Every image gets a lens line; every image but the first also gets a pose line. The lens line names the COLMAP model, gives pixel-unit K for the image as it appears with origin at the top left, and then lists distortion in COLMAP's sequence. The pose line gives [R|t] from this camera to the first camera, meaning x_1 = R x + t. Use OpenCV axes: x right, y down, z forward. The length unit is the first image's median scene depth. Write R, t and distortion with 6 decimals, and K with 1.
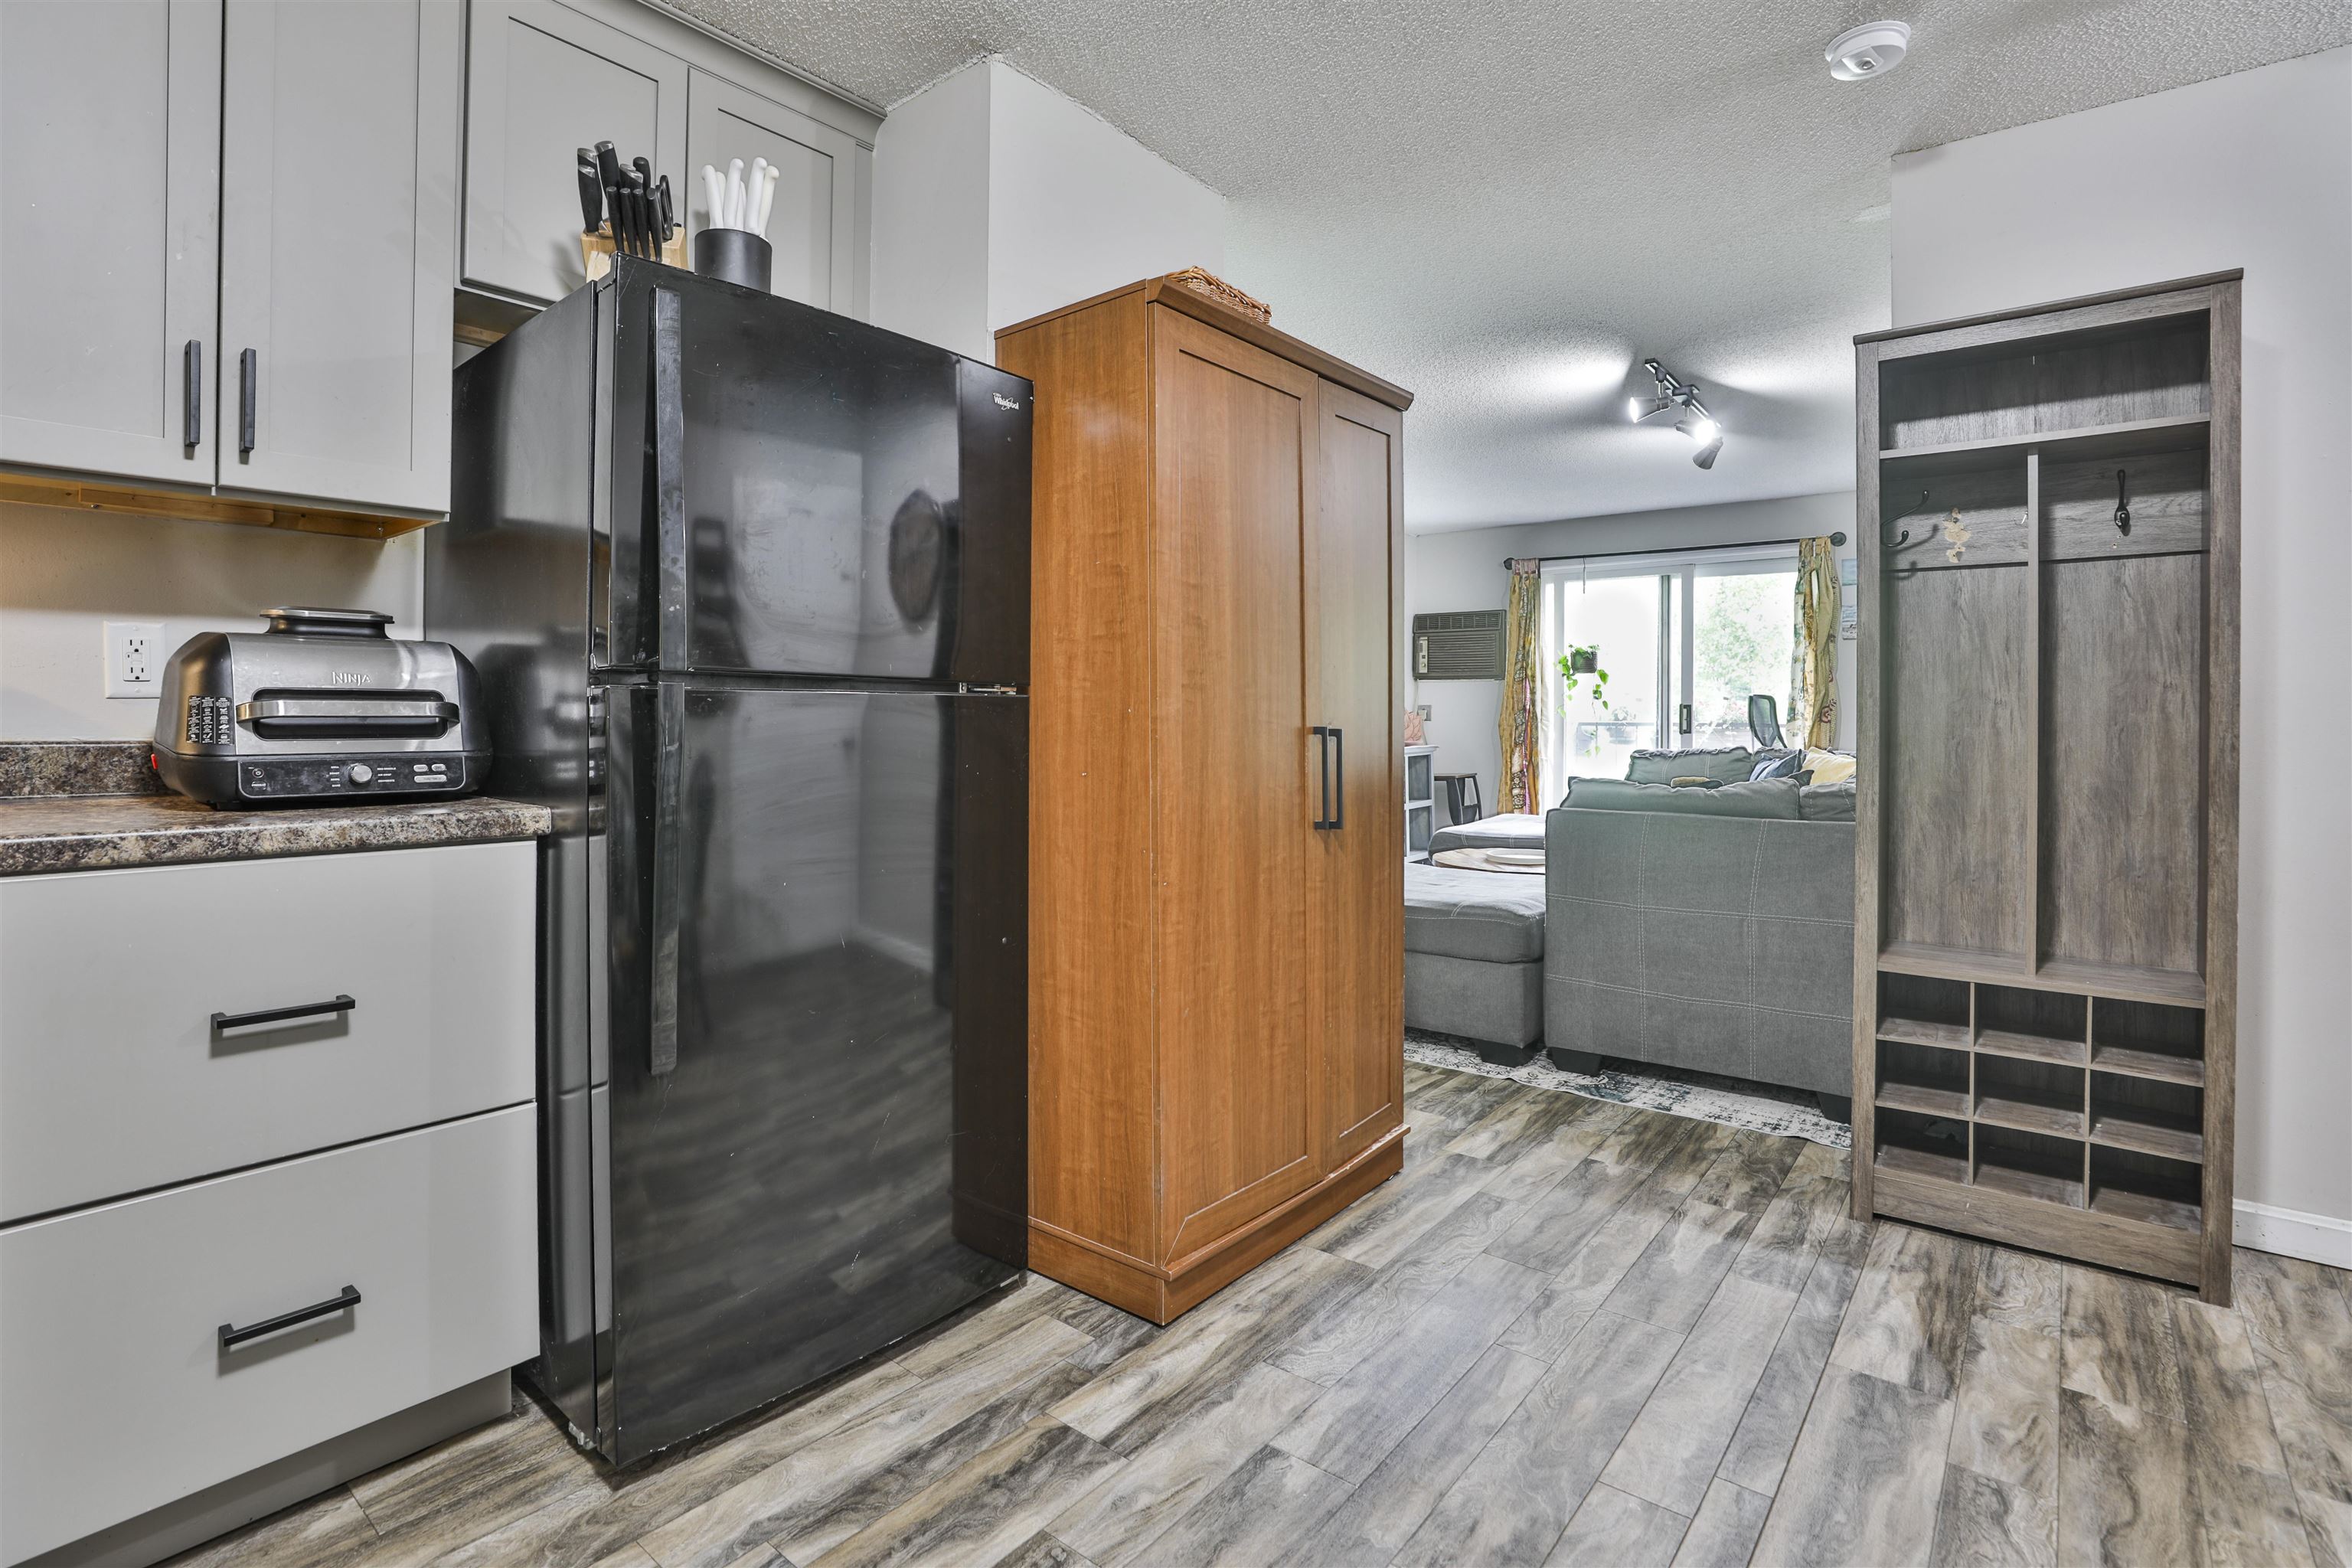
lens RADIAL K [[1142.3, 0, 1136.5], [0, 1142.3, 724.6], [0, 0, 1]] dist [-0.030919, 0.004878]
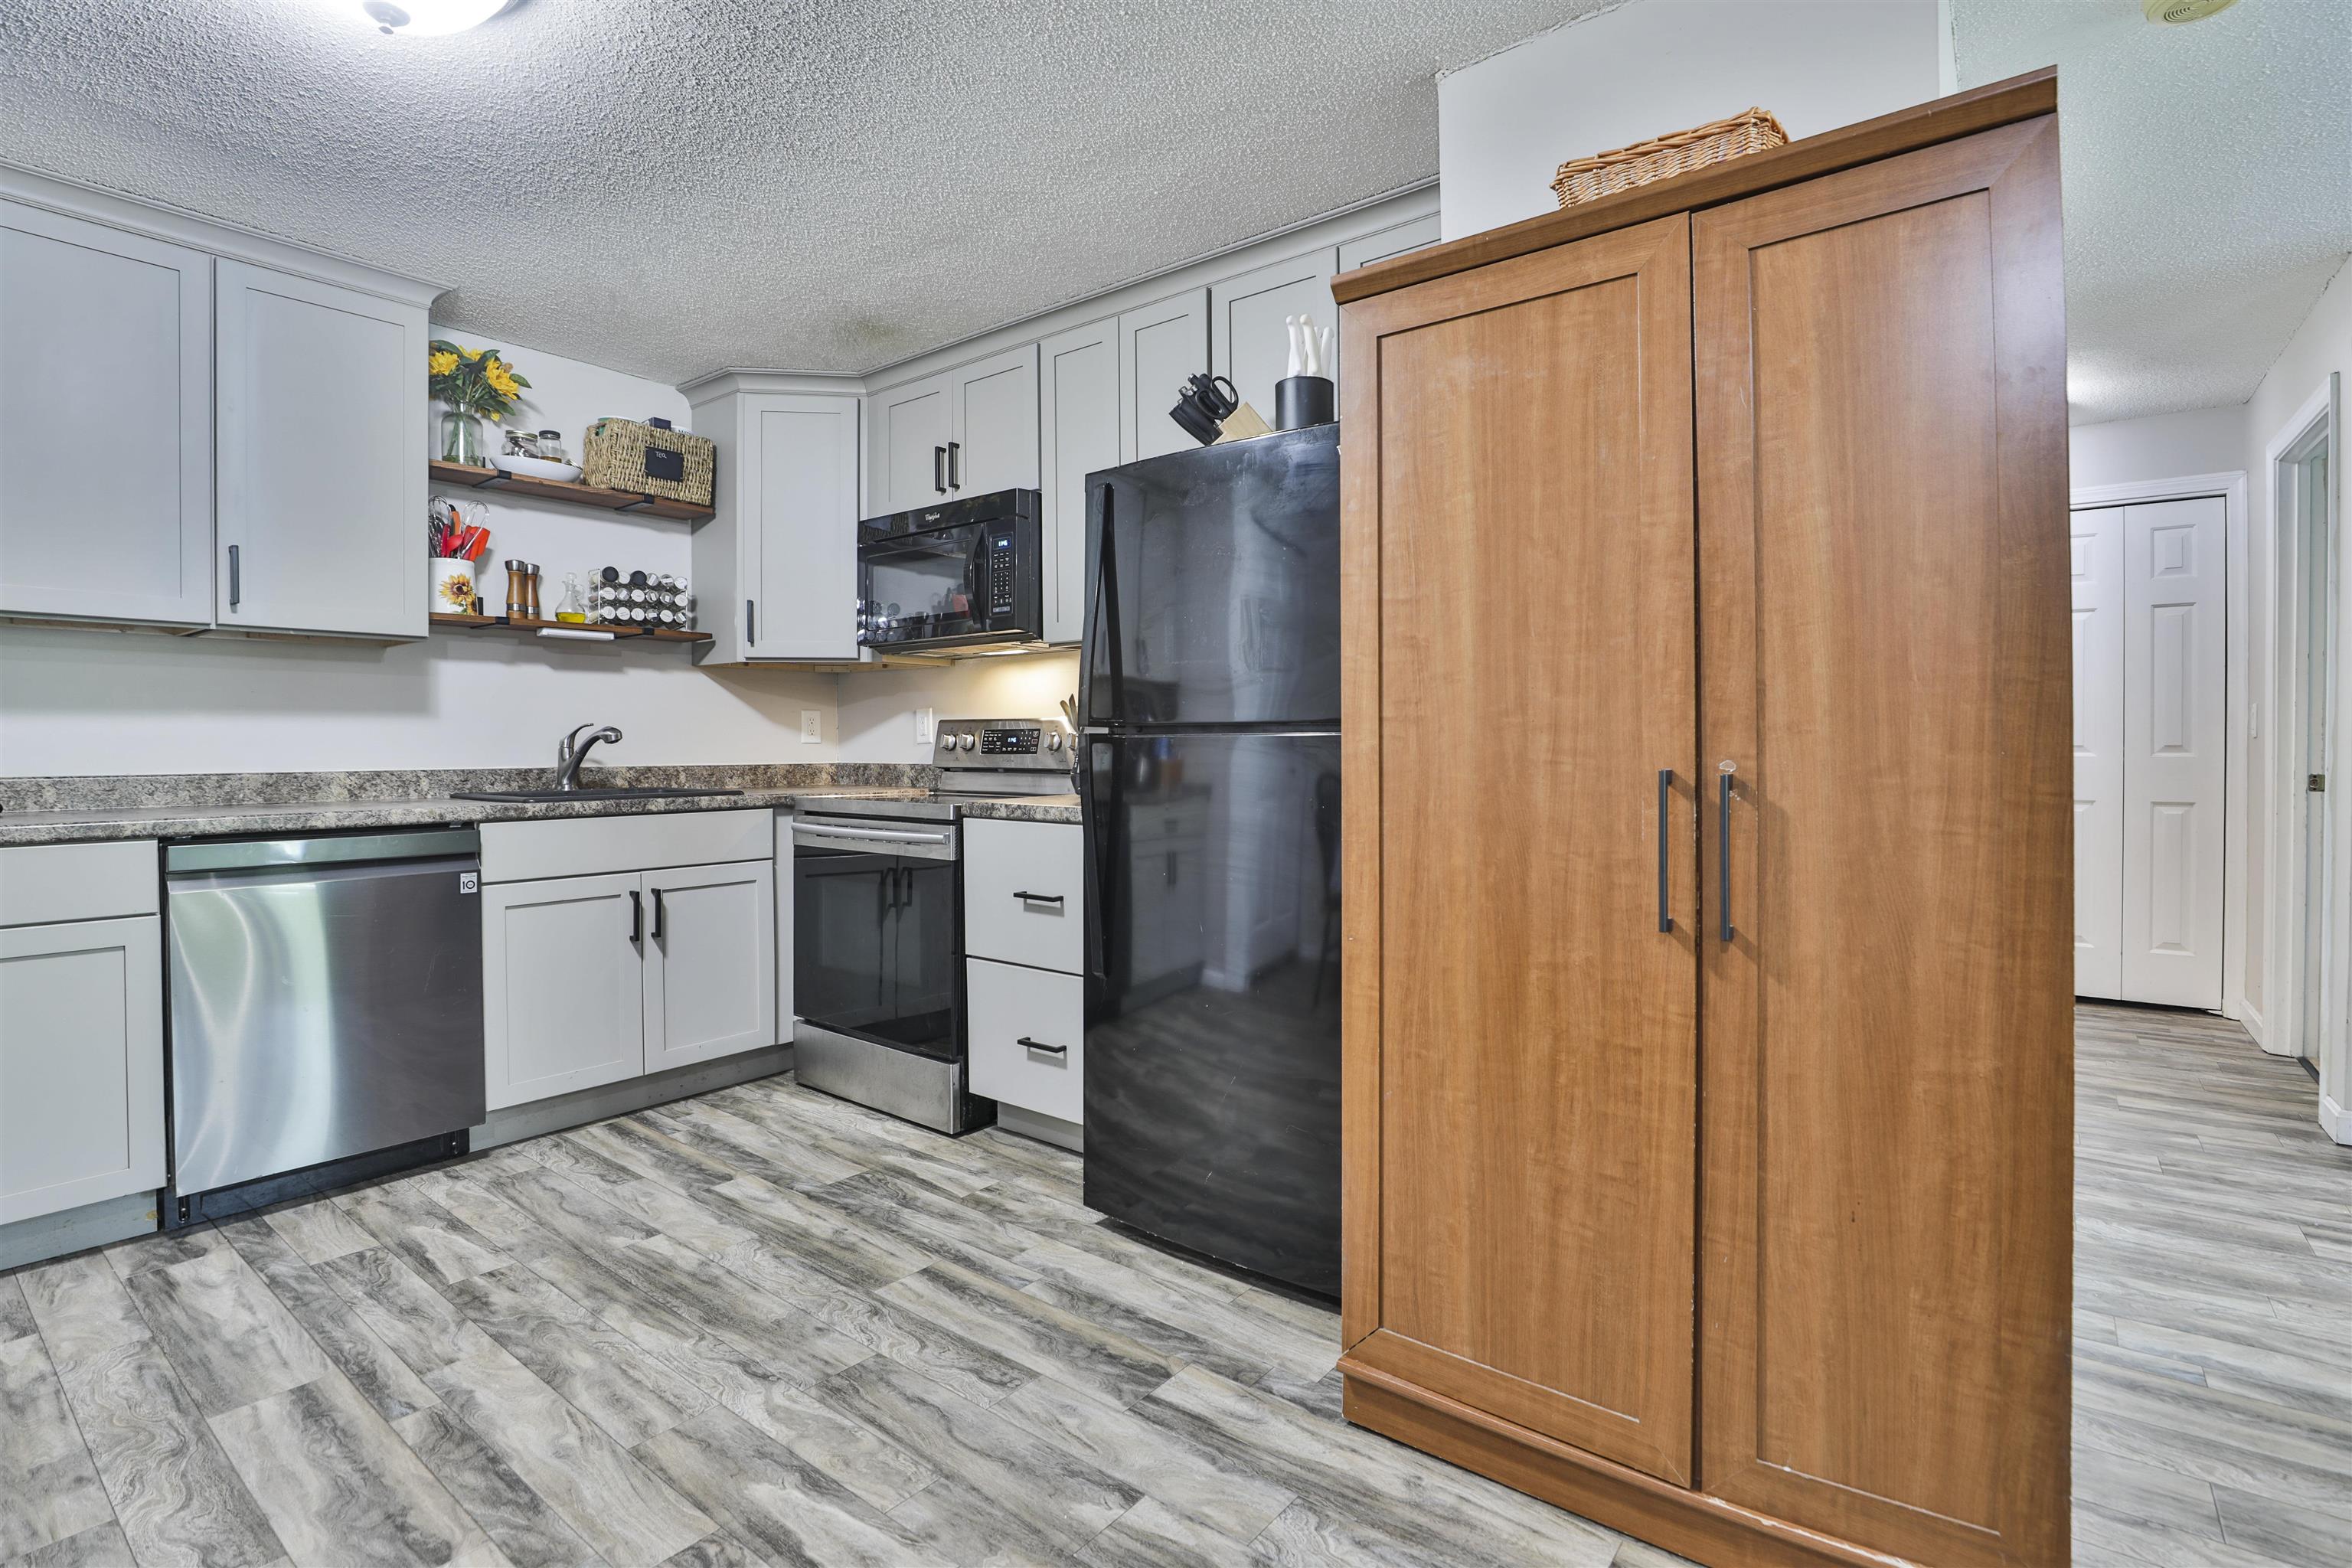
lens RADIAL K [[1087.6, 0, 1252.7], [0, 1087.6, 758.7], [0, 0, 1]] dist [-0.043760, 0.007290]
pose [[0.071038, 0.007098, -0.997448, 1.163127], [-0.007694, 0.999949, 0.006568, -0.011591], [0.997444, 0.007208, 0.071089, 1.228611]]
